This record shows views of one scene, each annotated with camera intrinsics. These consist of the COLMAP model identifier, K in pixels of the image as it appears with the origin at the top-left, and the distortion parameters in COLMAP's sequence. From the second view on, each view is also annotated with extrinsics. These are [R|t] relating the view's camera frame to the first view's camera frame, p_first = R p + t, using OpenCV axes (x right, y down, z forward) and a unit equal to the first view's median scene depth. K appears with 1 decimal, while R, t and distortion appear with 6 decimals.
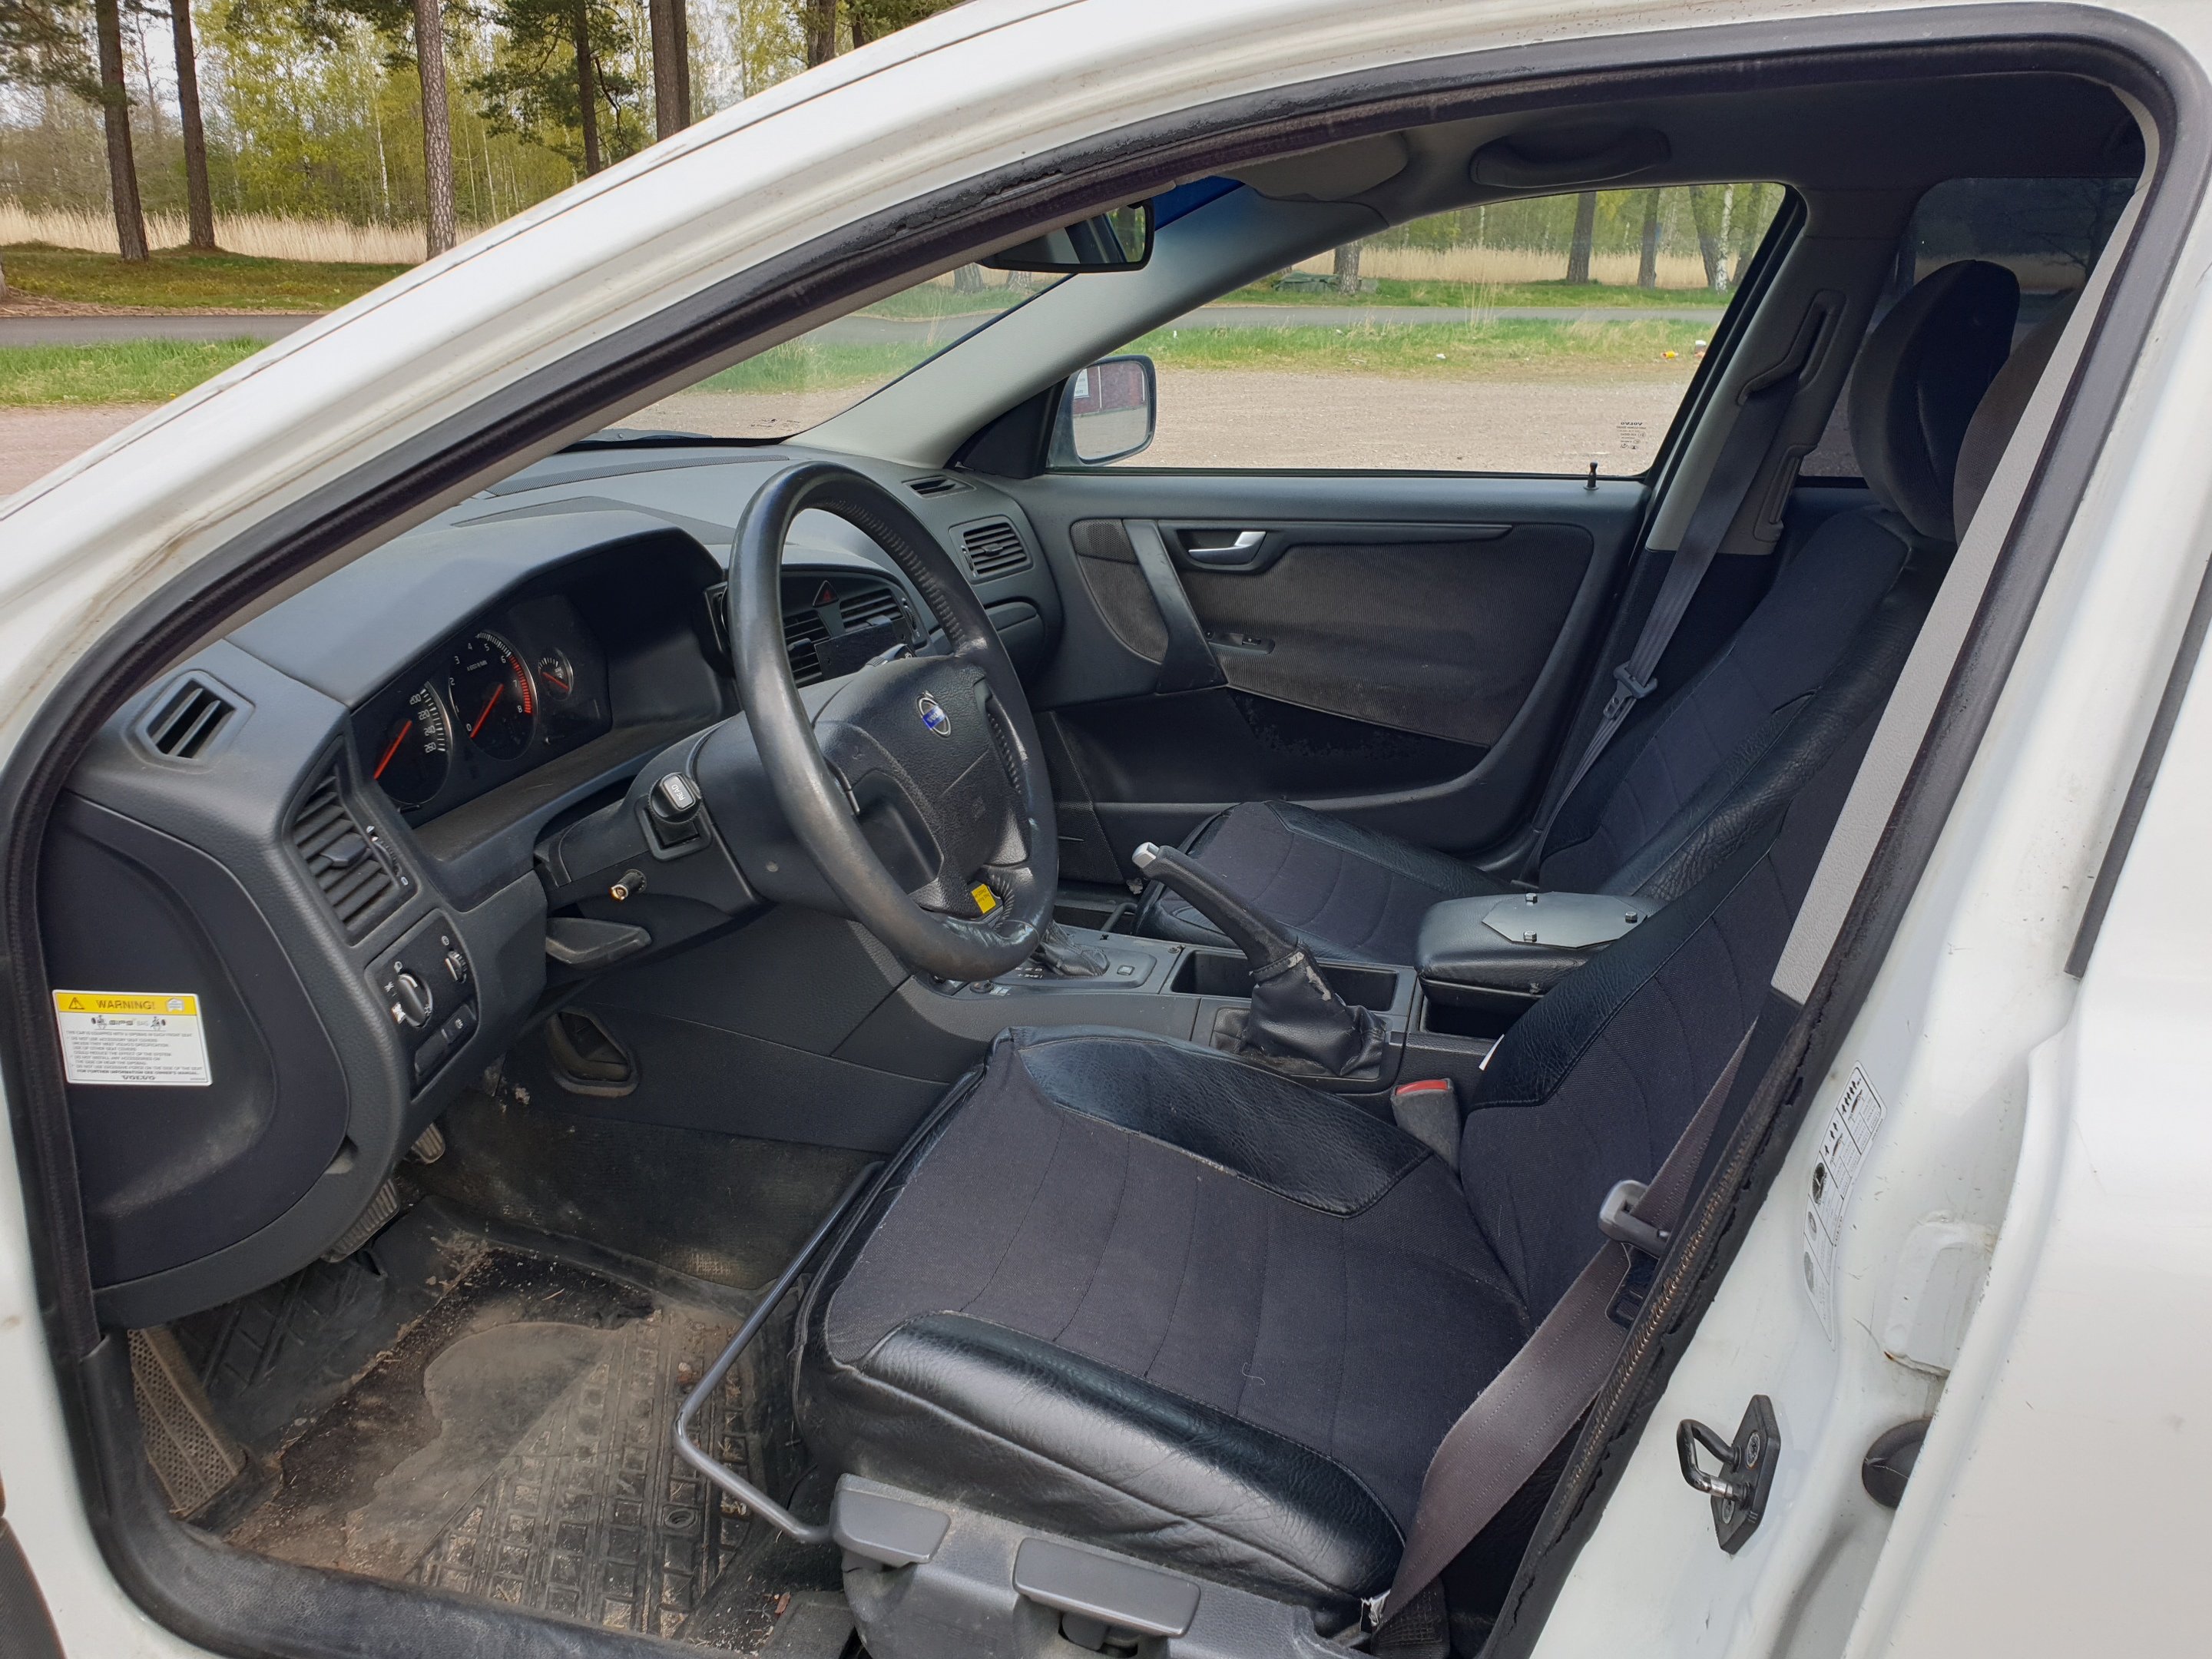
lens RADIAL K [[1726.4, 0, 1128.4], [0, 1726.4, 821.6], [0, 0, 1]] dist [0.006123, 0.022886]
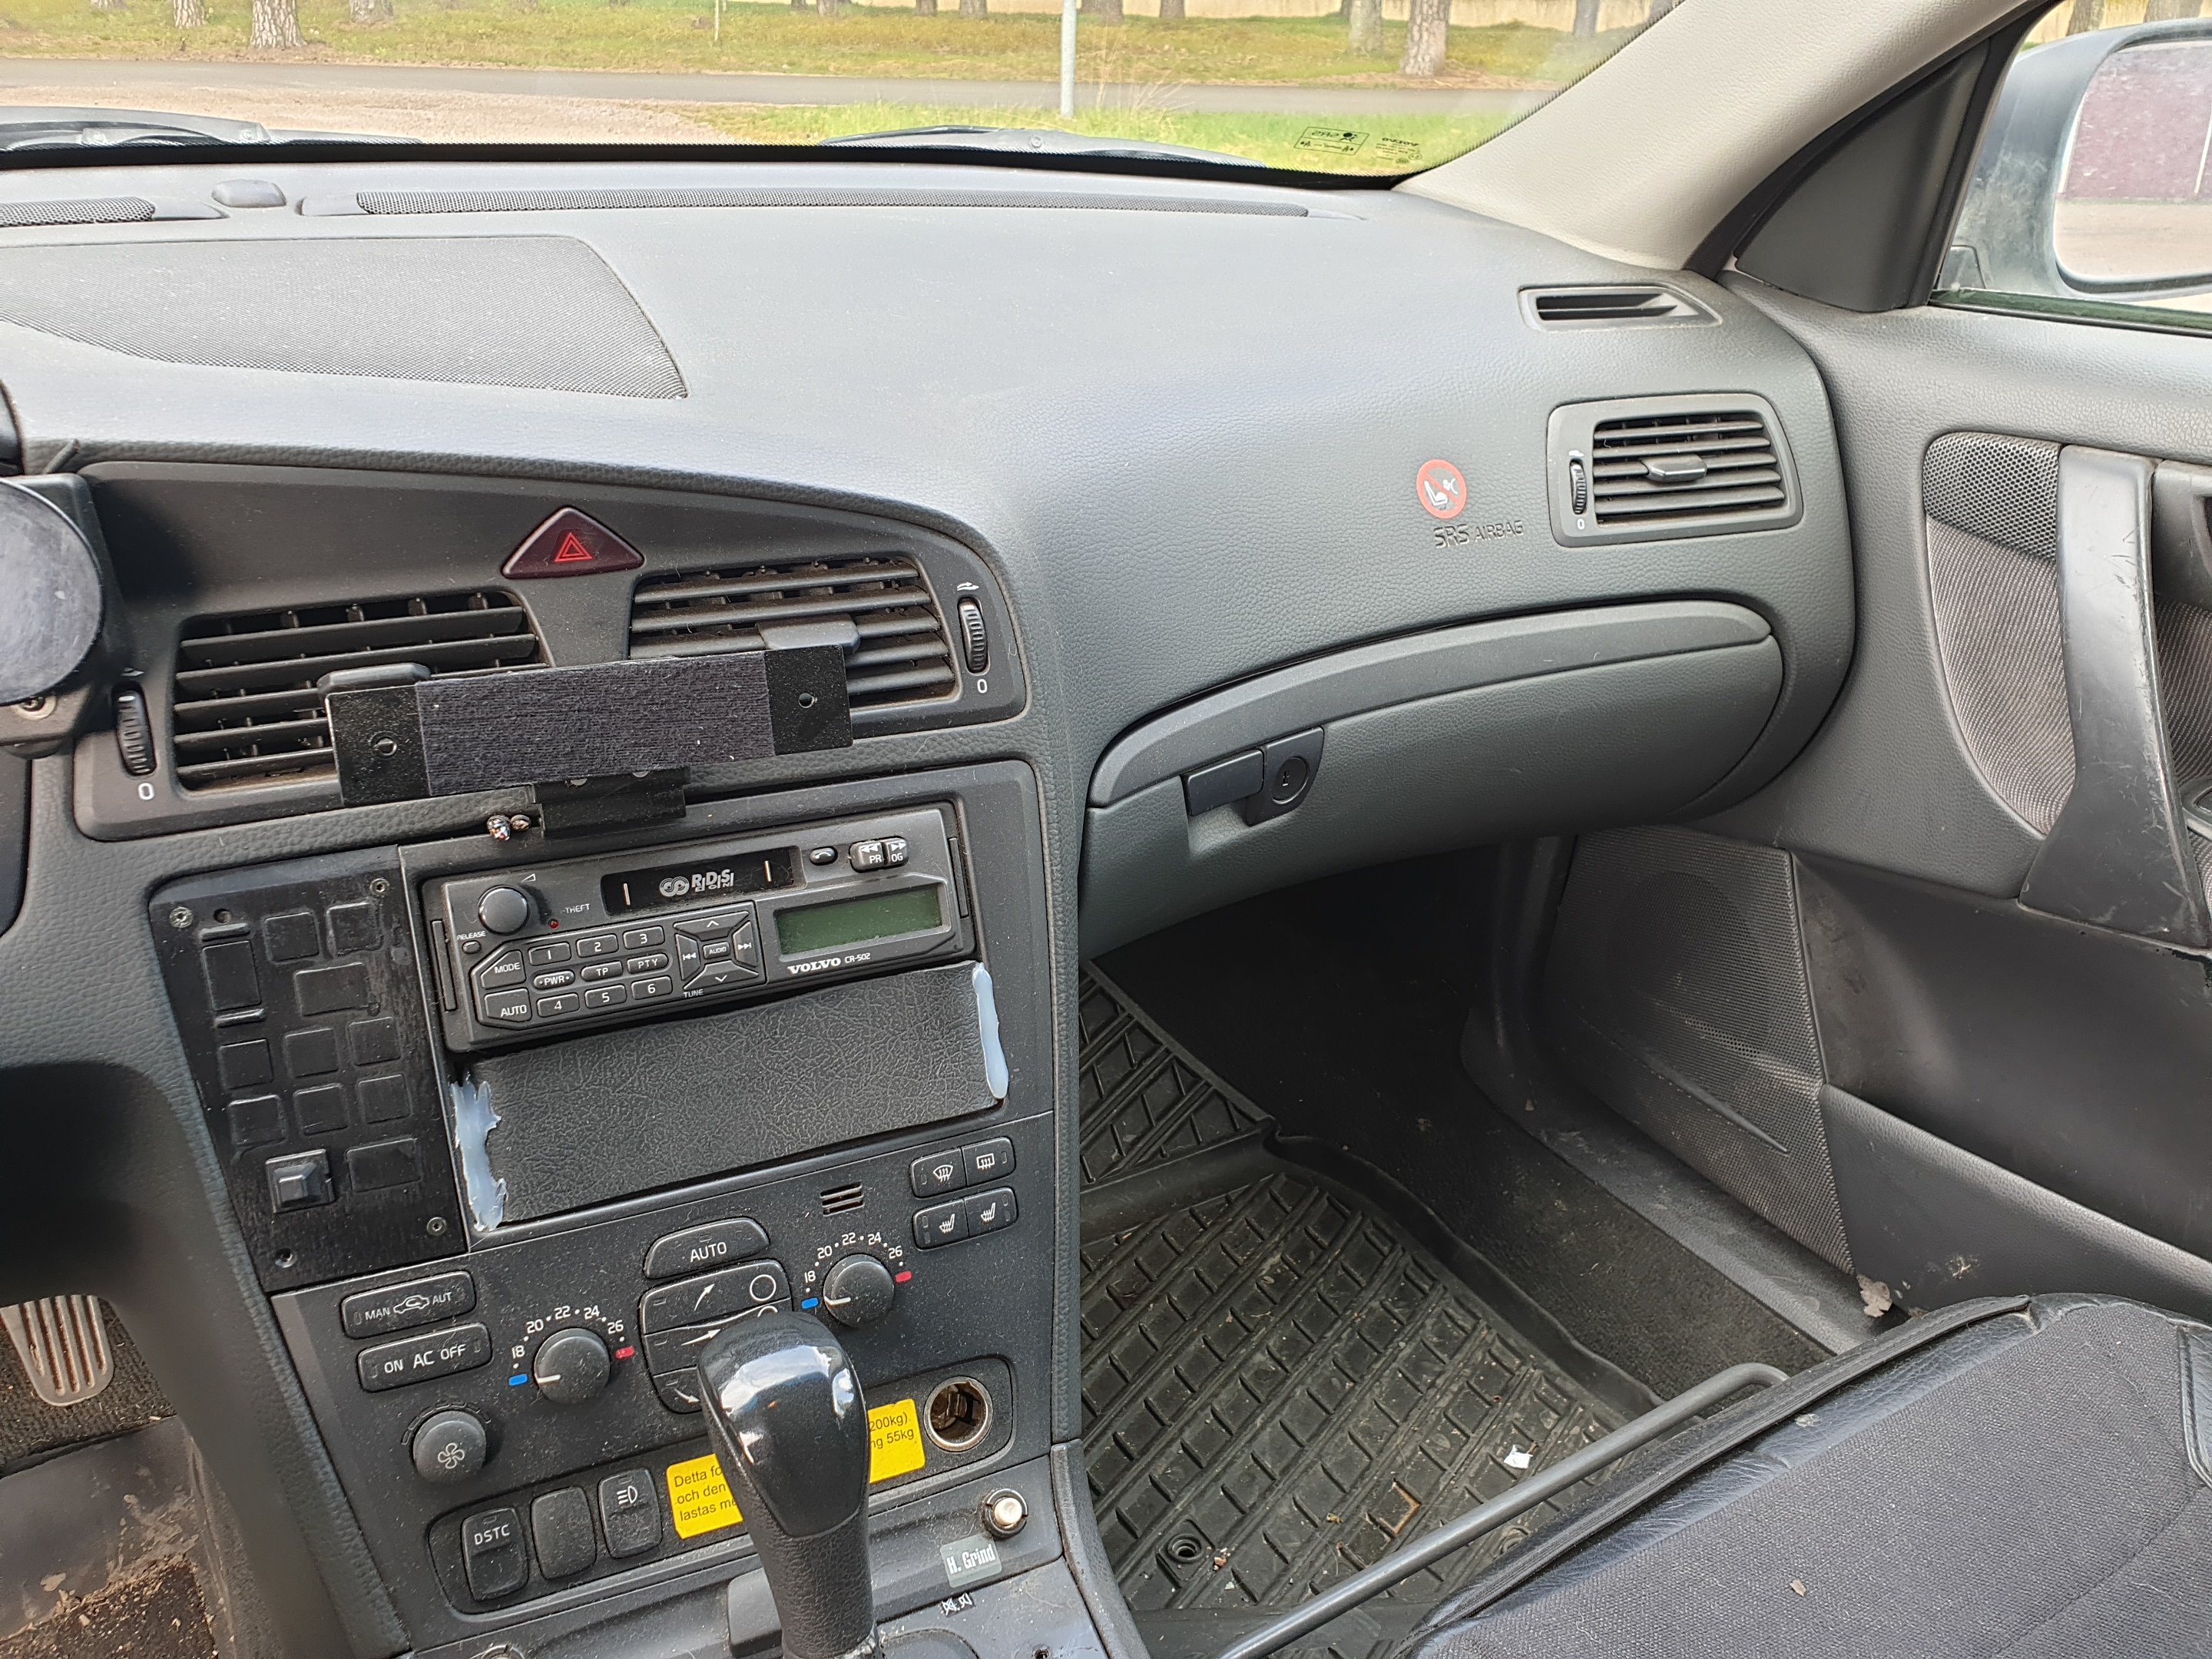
lens RADIAL K [[1726.4, 0, 1116.1], [0, 1726.4, 847.7], [0, 0, 1]] dist [0.006123, 0.022886]
pose [[0.727133, 0.296092, -0.619360, 0.126057], [-0.218877, 0.955111, 0.199639, -0.142316], [0.650669, -0.009600, 0.759301, 0.674854]]
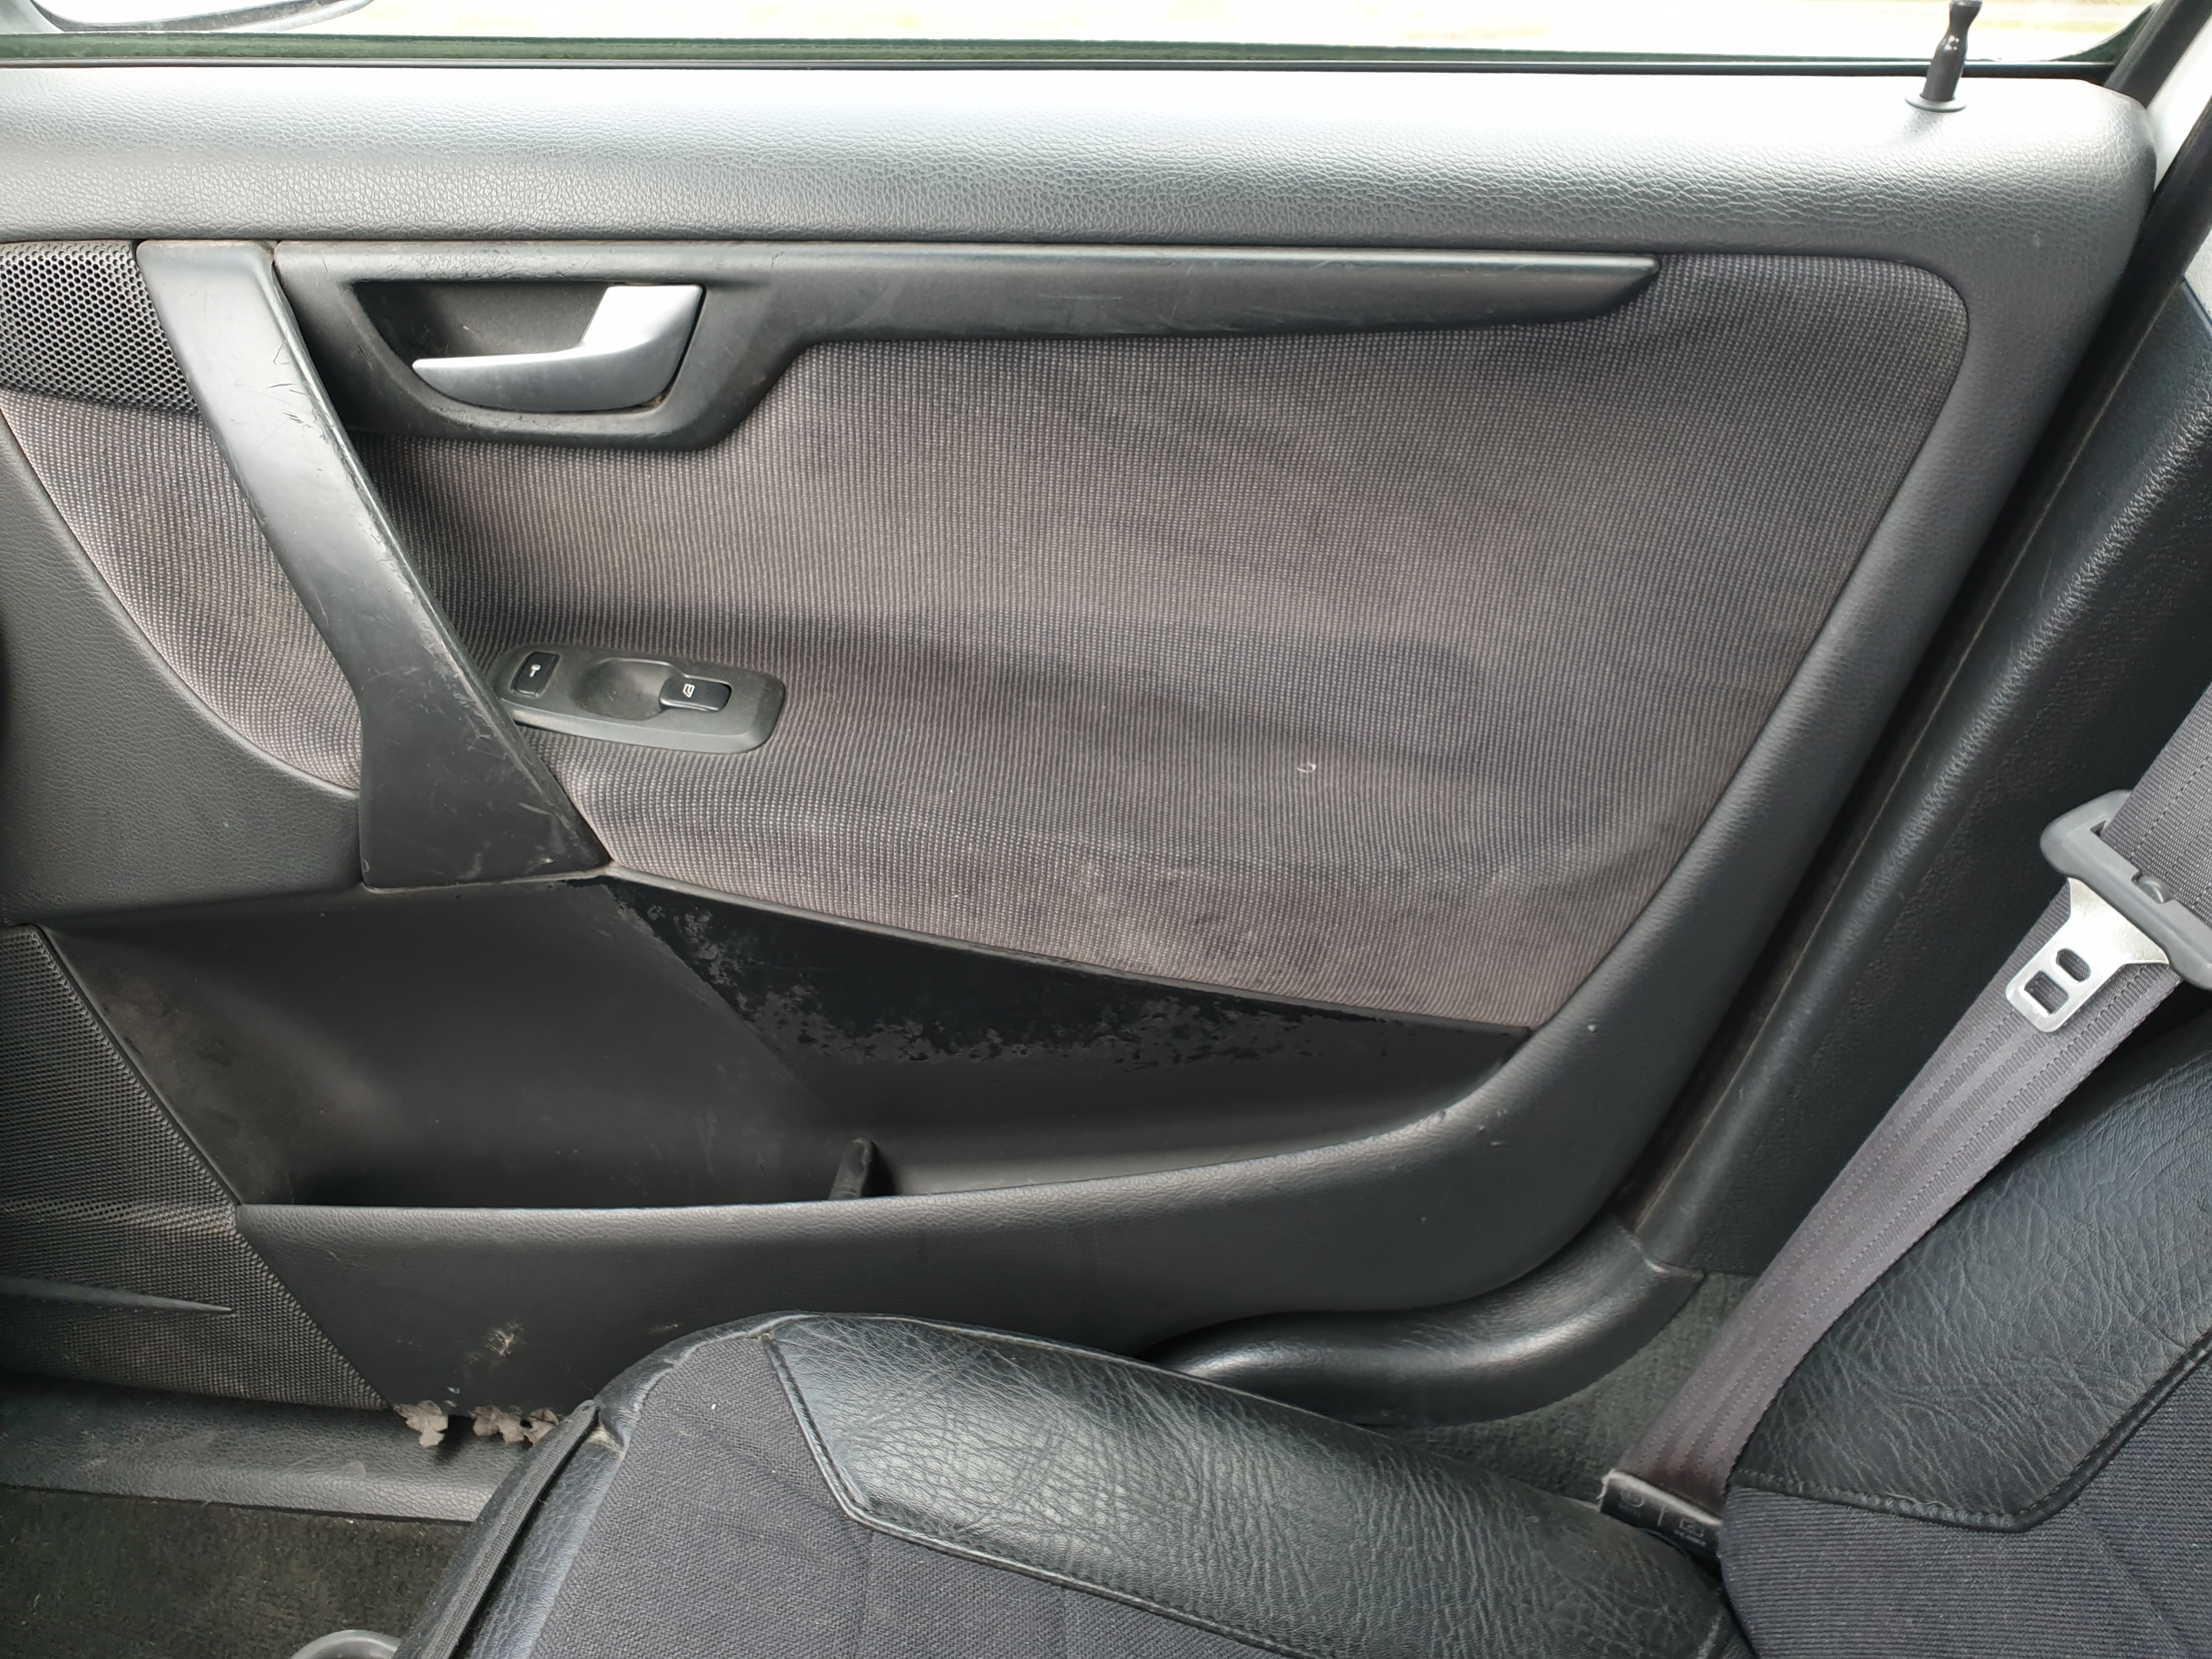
lens RADIAL K [[1726.4, 0, 1101.2], [0, 1726.4, 820.0], [0, 0, 1]] dist [0.006123, 0.022886]
pose [[0.984538, -0.070186, 0.160493, 0.105171], [0.044223, 0.986131, 0.159969, -0.147719], [-0.169494, -0.150399, 0.973988, 0.838640]]
